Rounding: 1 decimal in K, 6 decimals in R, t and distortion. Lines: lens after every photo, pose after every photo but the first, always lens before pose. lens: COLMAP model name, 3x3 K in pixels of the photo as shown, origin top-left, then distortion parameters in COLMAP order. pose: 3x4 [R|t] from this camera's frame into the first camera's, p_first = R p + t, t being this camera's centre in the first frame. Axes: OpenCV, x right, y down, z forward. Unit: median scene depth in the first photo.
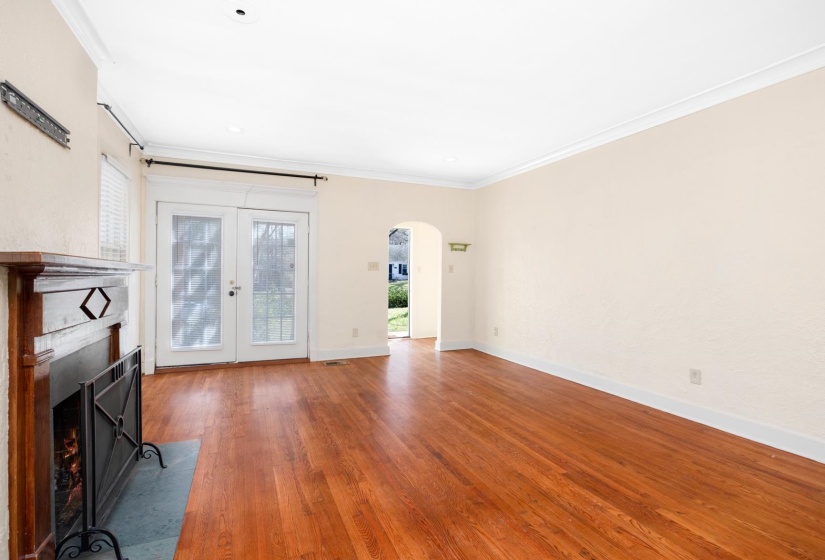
lens RADIAL K [[386.4, 0, 412.5], [0, 386.4, 280.0], [0, 0, 1]] dist [-0.003176, -0.000183]
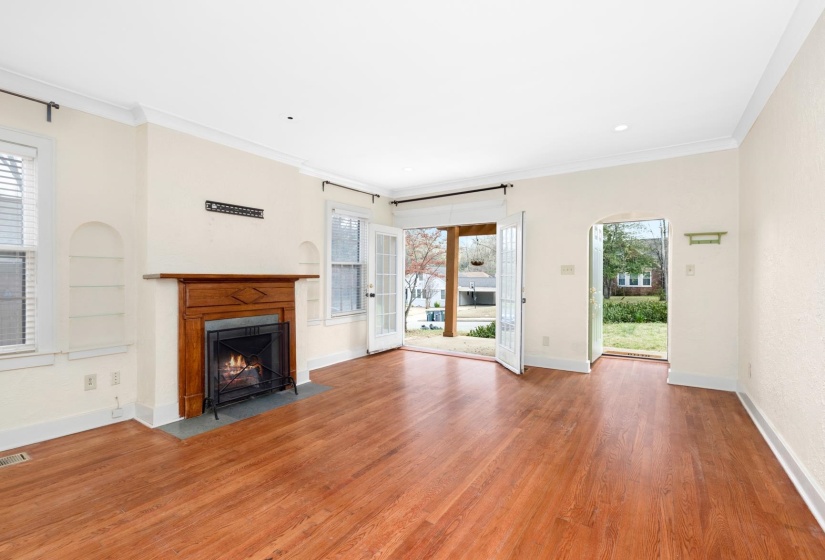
lens RADIAL K [[375.4, 0, 403.6], [0, 375.4, 277.4], [0, 0, 1]] dist [-0.001111, 0.000060]
pose [[0.541137, -0.006242, -0.840911, 0.891886], [-0.005394, 0.999926, -0.010894, -0.012241], [0.840917, 0.010431, 0.541064, 0.439057]]
